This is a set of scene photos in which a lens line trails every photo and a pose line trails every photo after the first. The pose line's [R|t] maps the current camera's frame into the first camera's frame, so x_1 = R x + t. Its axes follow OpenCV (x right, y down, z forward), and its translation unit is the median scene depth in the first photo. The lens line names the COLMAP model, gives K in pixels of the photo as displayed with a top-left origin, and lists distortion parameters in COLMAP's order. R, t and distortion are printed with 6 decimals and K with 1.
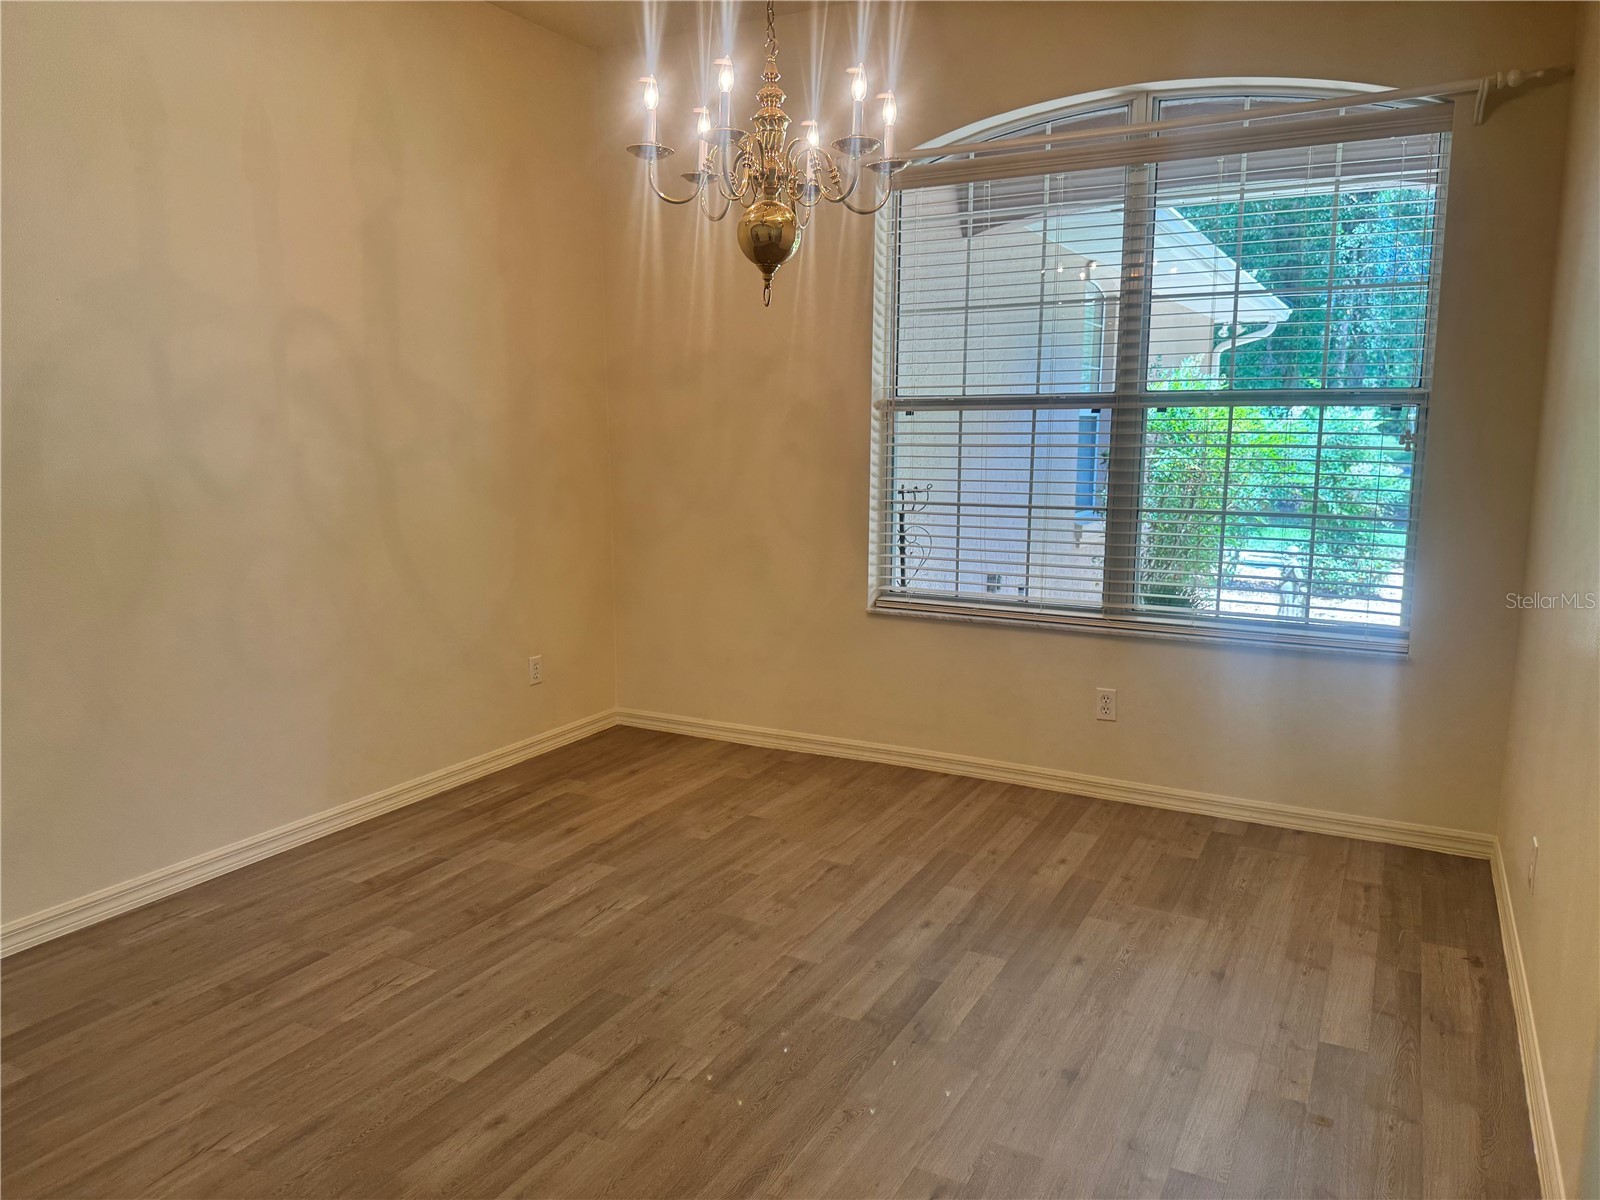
lens RADIAL K [[1122.9, 0, 811.2], [0, 1122.9, 601.7], [0, 0, 1]] dist [0.208059, -0.359153]
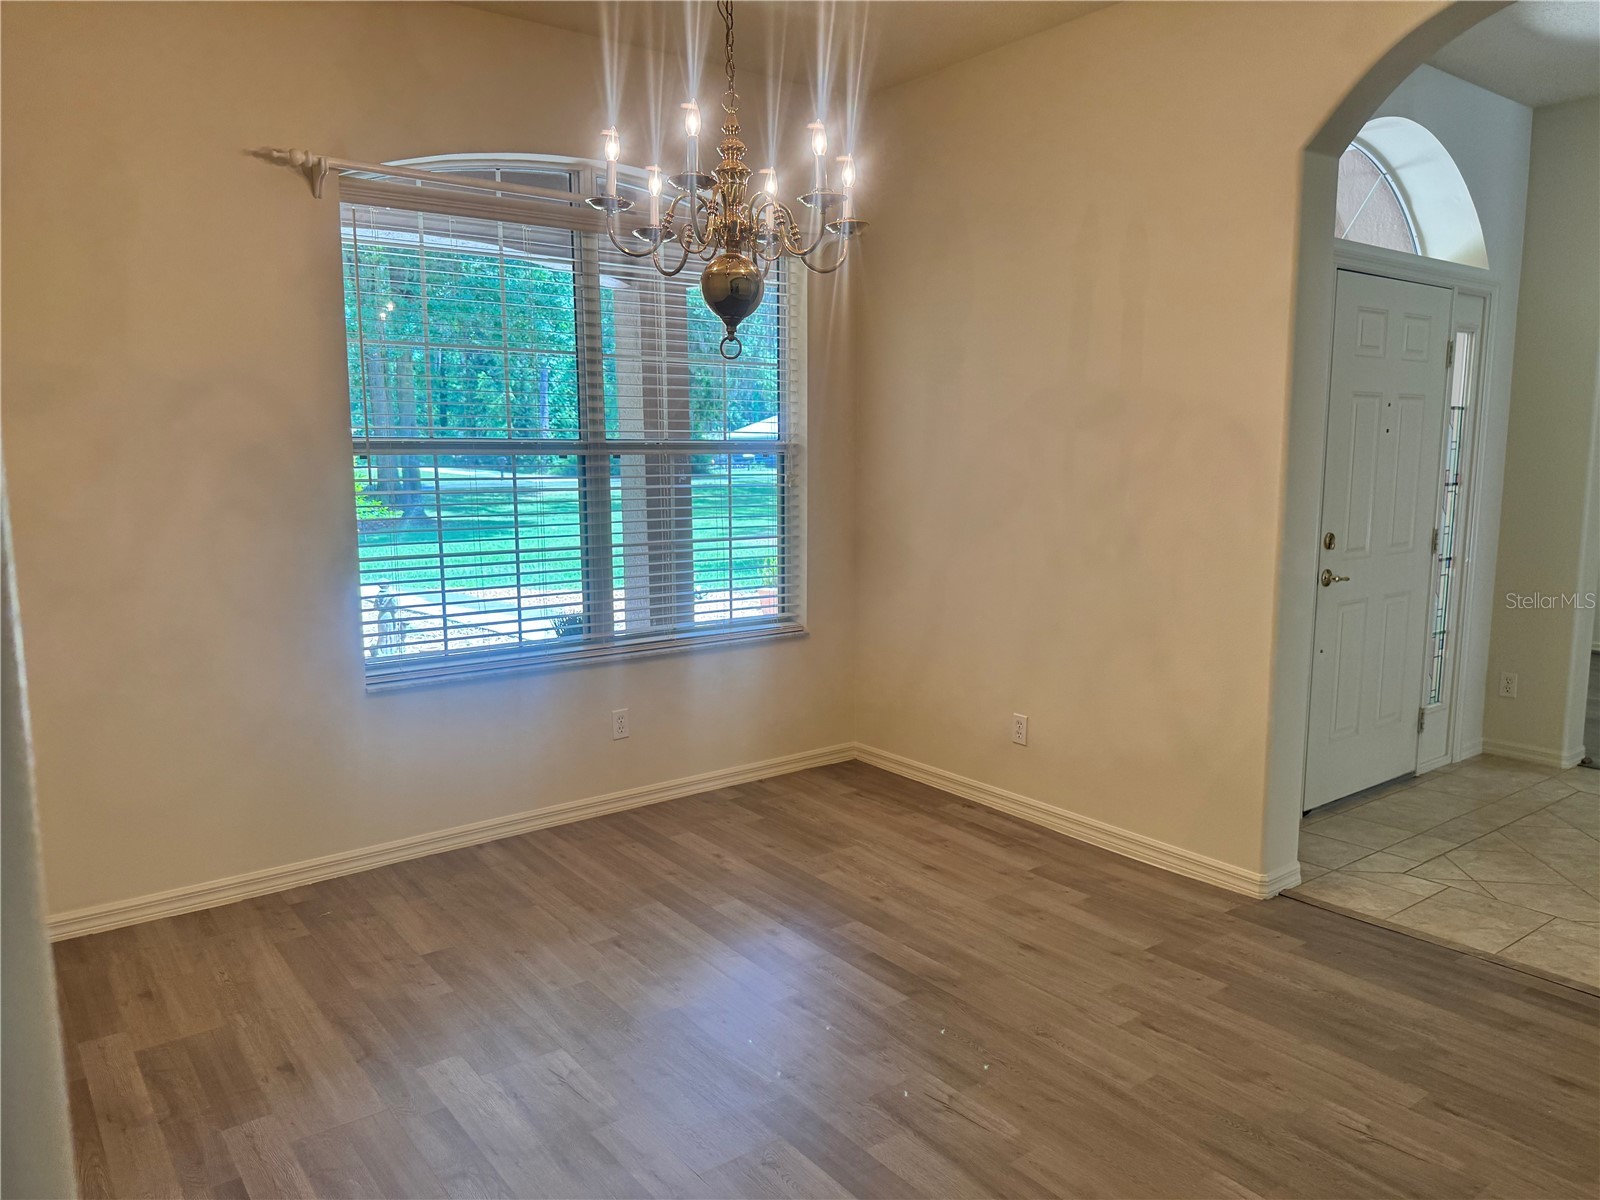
lens RADIAL K [[1139.6, 0, 803.9], [0, 1139.6, 599.7], [0, 0, 1]] dist [0.067872, -0.073634]
pose [[0.418760, -0.126220, 0.899282, -0.672126], [0.151666, 0.986105, 0.067781, -0.076017], [-0.895342, 0.108006, 0.432085, 0.398556]]
